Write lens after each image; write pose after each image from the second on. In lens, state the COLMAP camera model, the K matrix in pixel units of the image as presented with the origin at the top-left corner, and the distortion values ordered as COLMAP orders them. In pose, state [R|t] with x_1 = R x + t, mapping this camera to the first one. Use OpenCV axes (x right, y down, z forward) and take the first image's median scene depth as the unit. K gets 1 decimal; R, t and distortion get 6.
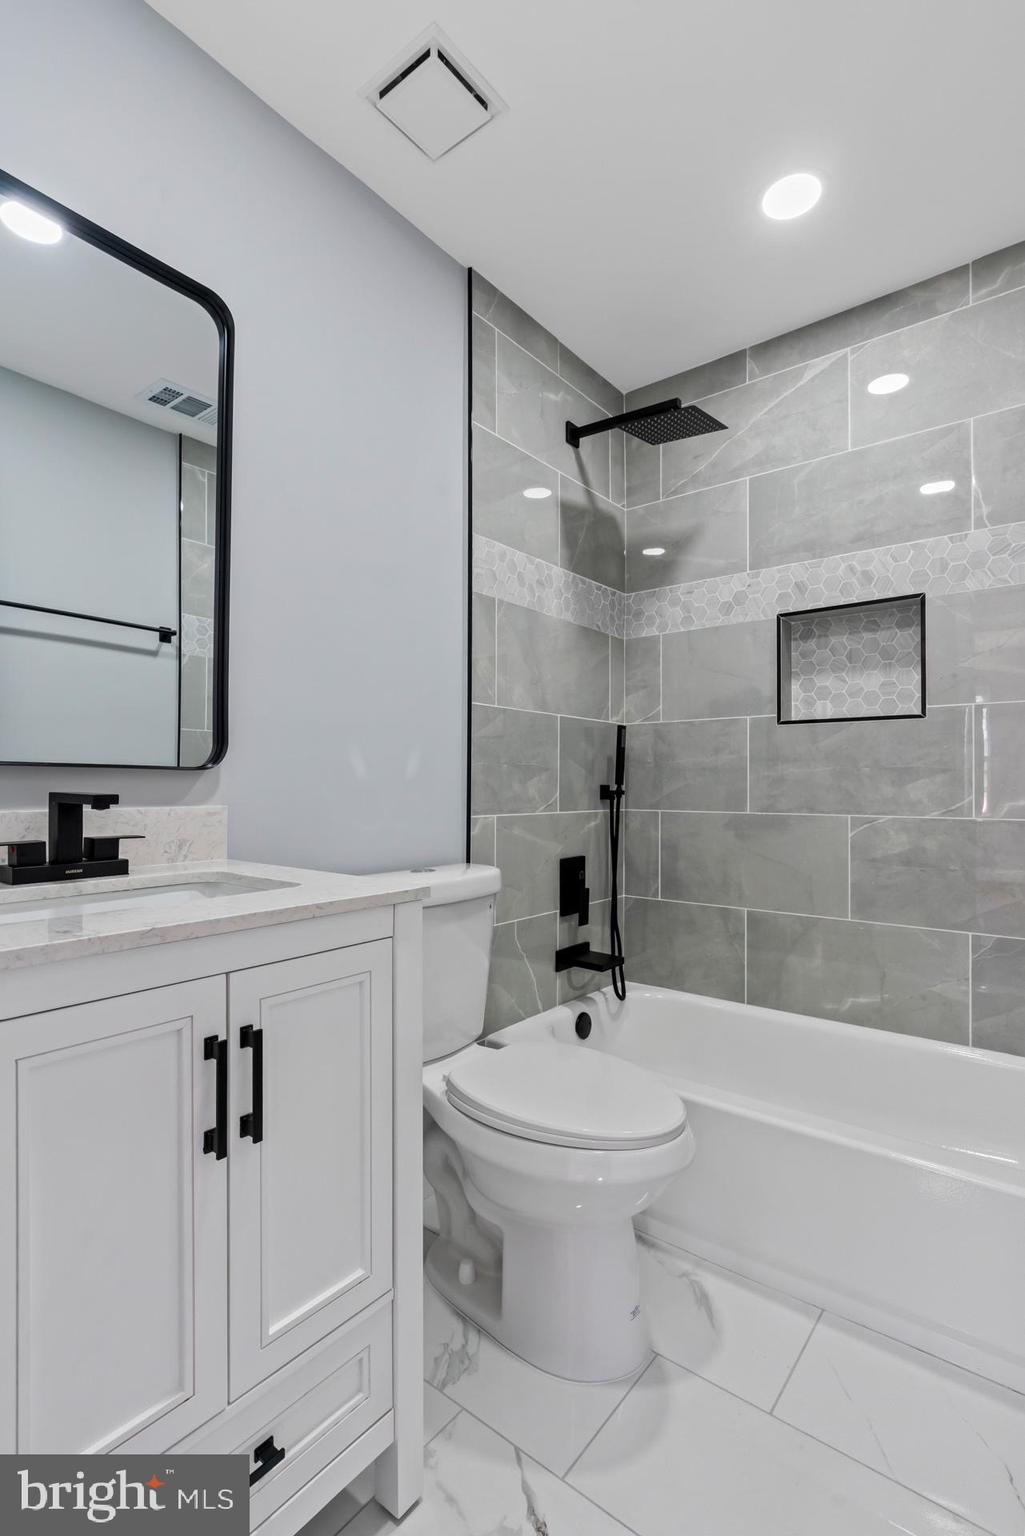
lens RADIAL K [[744.7, 0, 513.0], [0, 744.7, 771.5], [0, 0, 1]] dist [-0.005996, 0.002082]
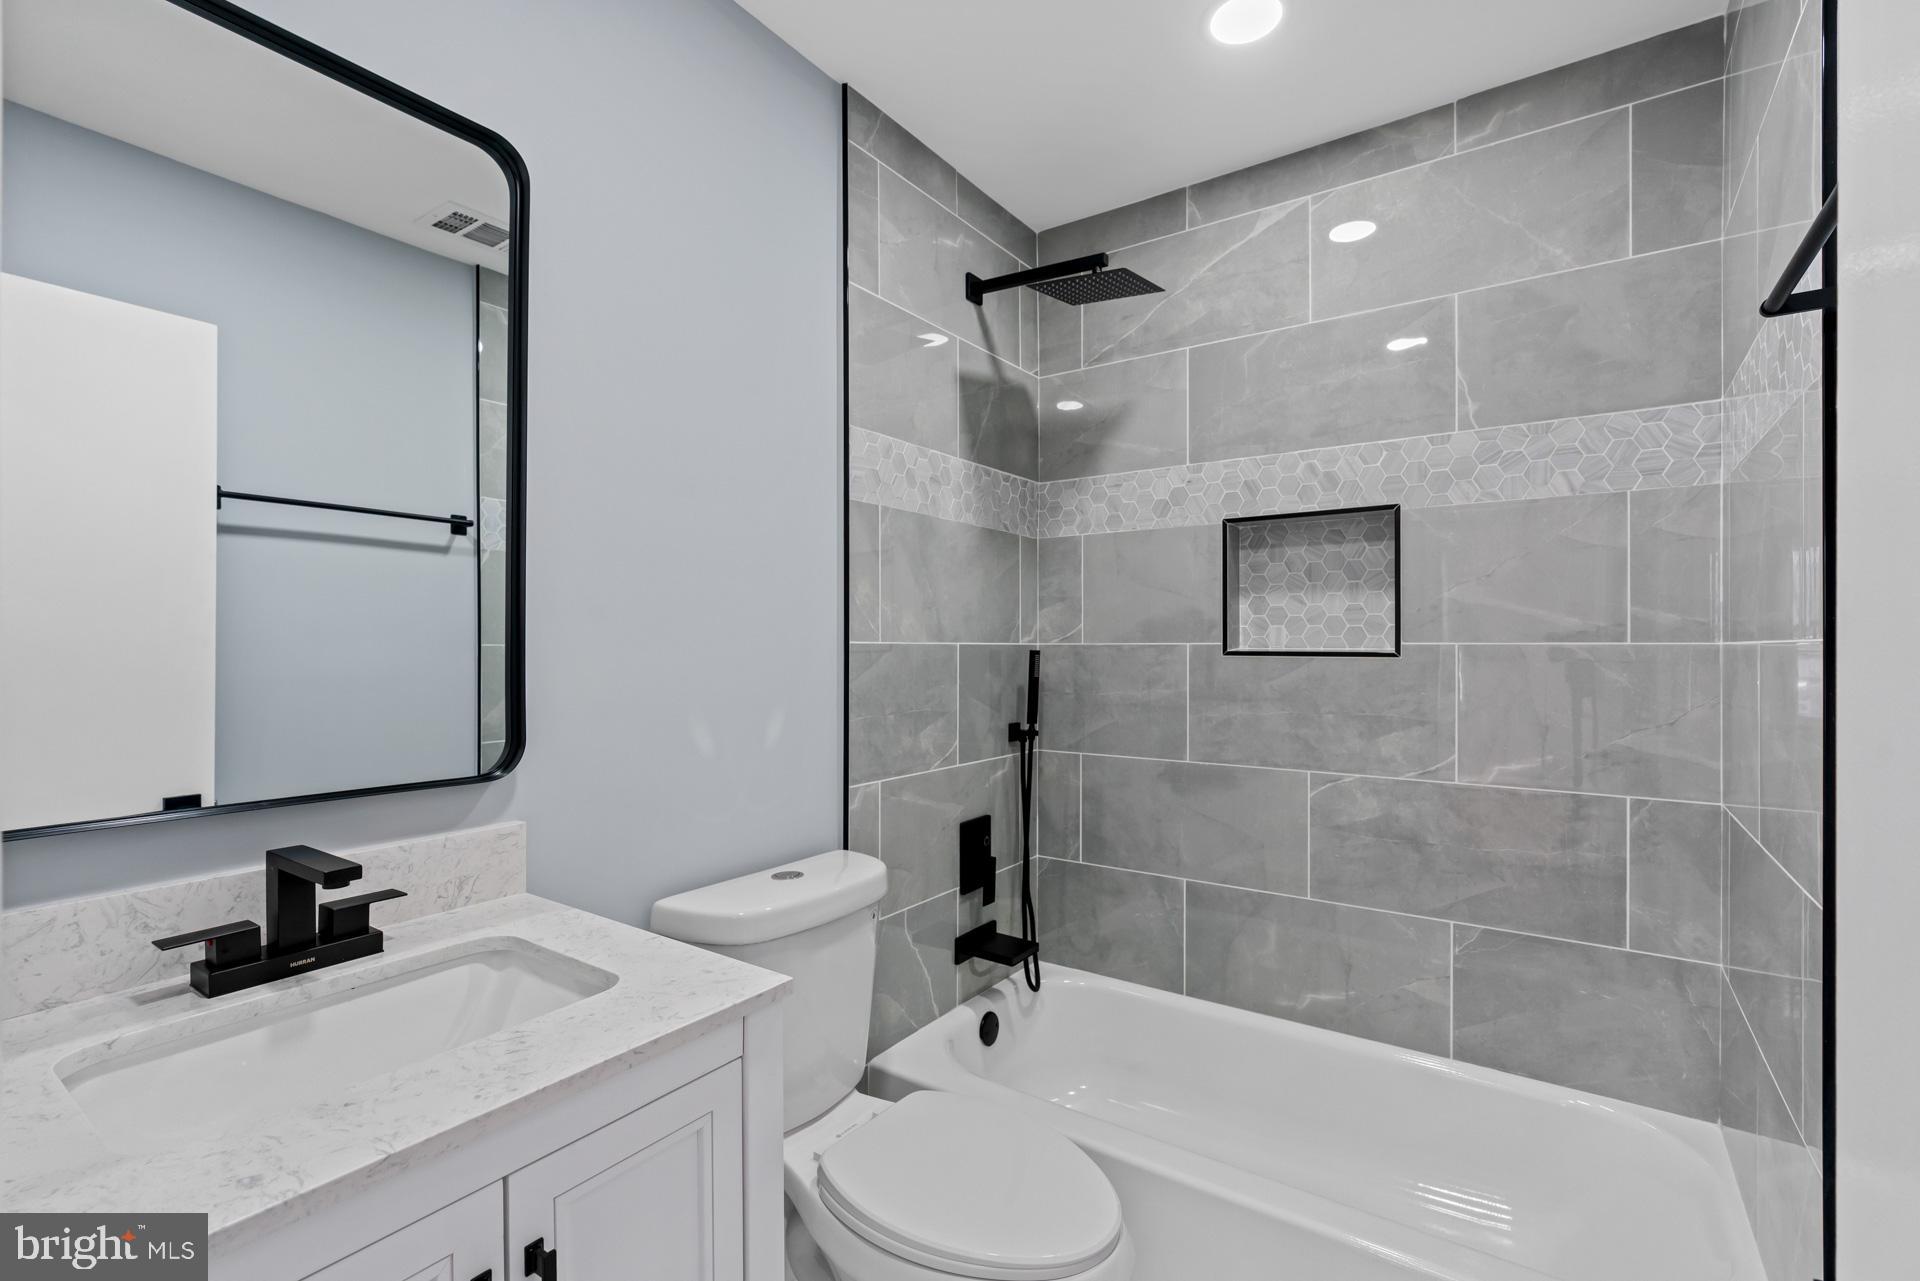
lens RADIAL K [[876.8, 0, 955.9], [0, 876.8, 645.5], [0, 0, 1]] dist [-0.012315, 0.005950]
pose [[0.998039, -0.003198, 0.062517, -0.000313], [0.002035, 0.999824, 0.018662, -0.098182], [-0.062566, -0.018498, 0.997869, 0.054953]]
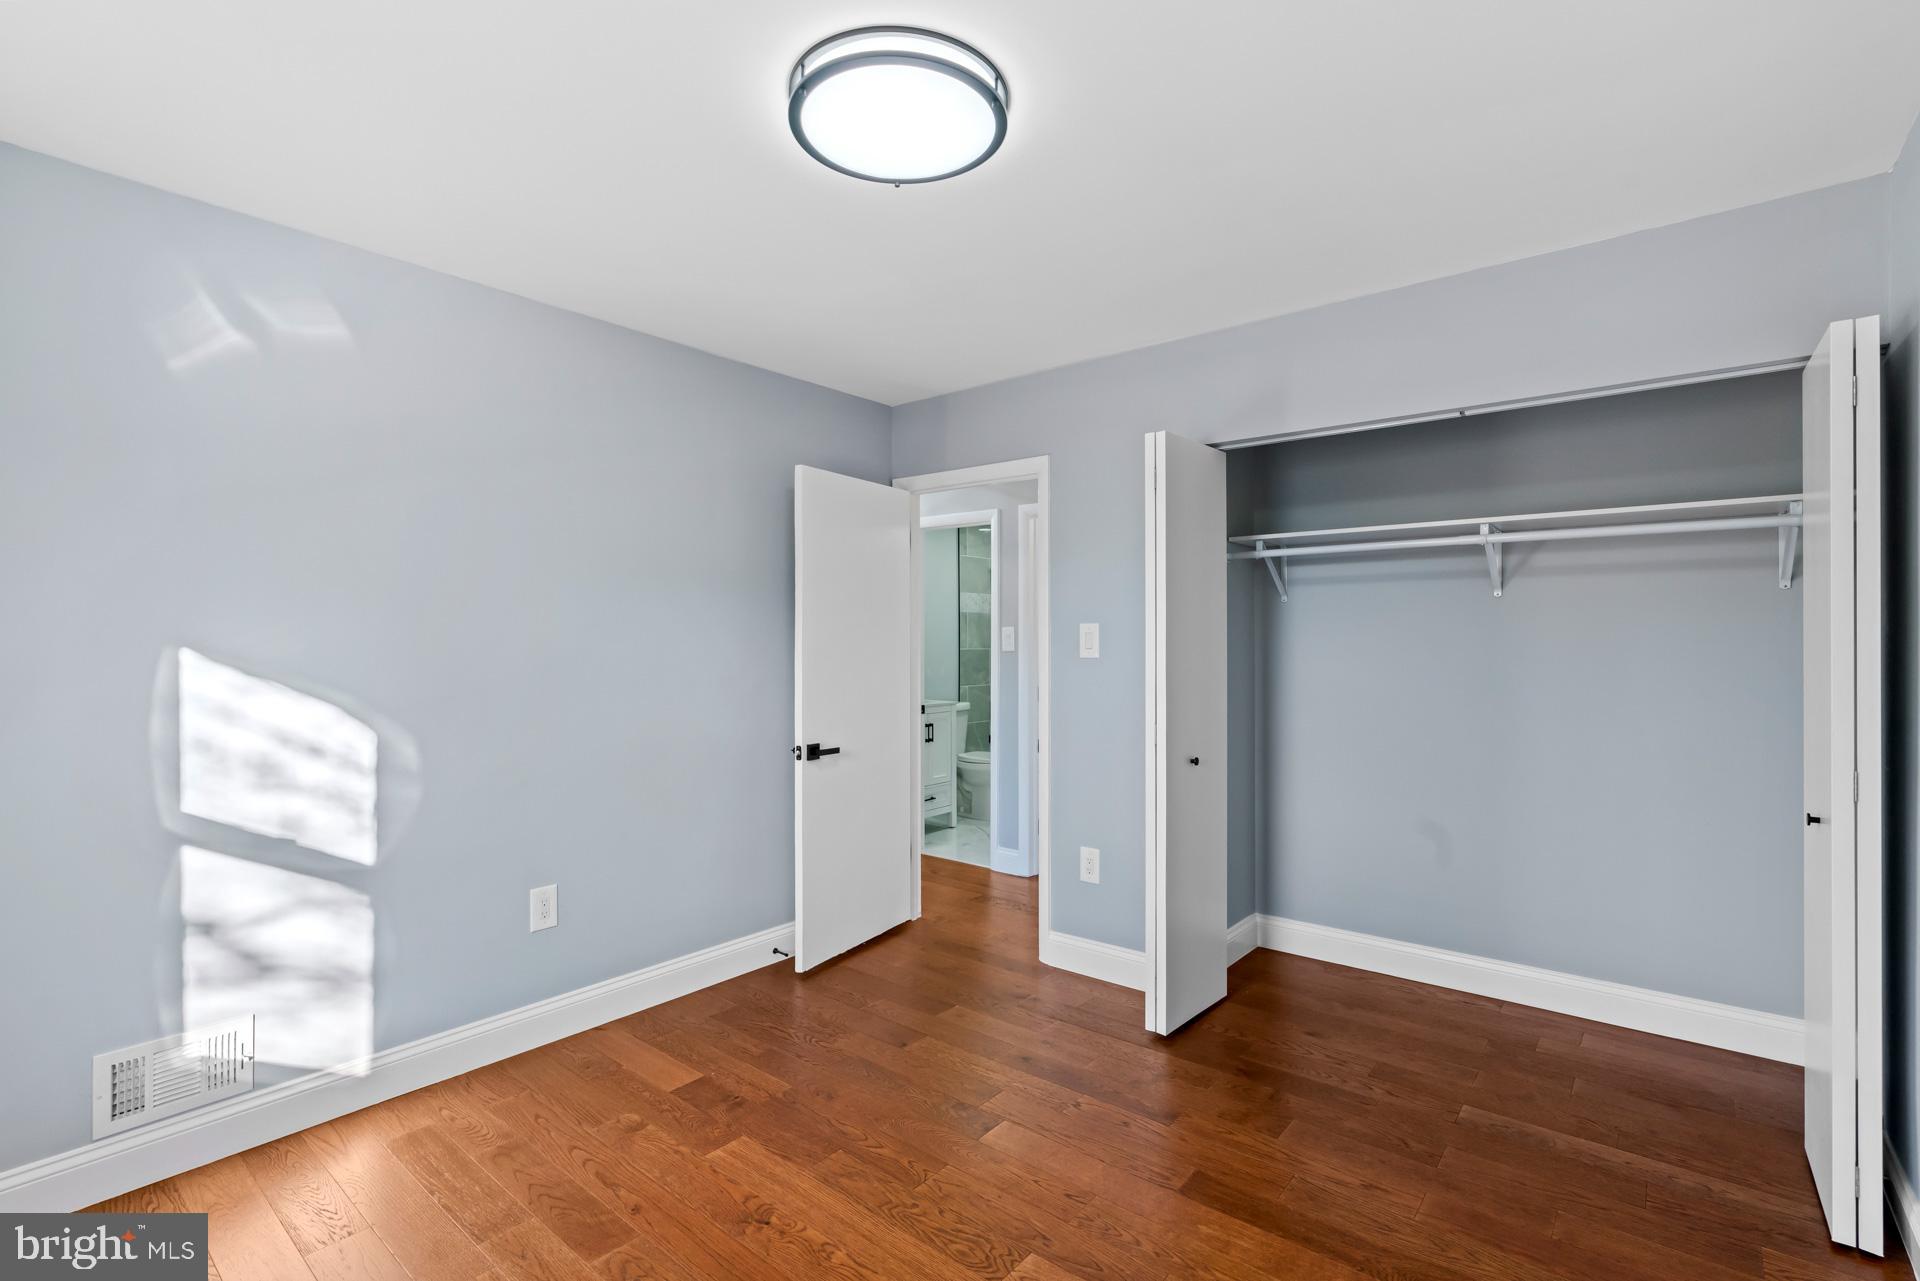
lens RADIAL K [[876.8, 0, 959.5], [0, 876.8, 636.7], [0, 0, 1]] dist [-0.012315, 0.005950]
pose [[0.999935, -0.003307, -0.010889, -0.016727], [0.003494, 0.999847, 0.017141, -0.189466], [0.010830, -0.017178, 0.999794, -2.389773]]
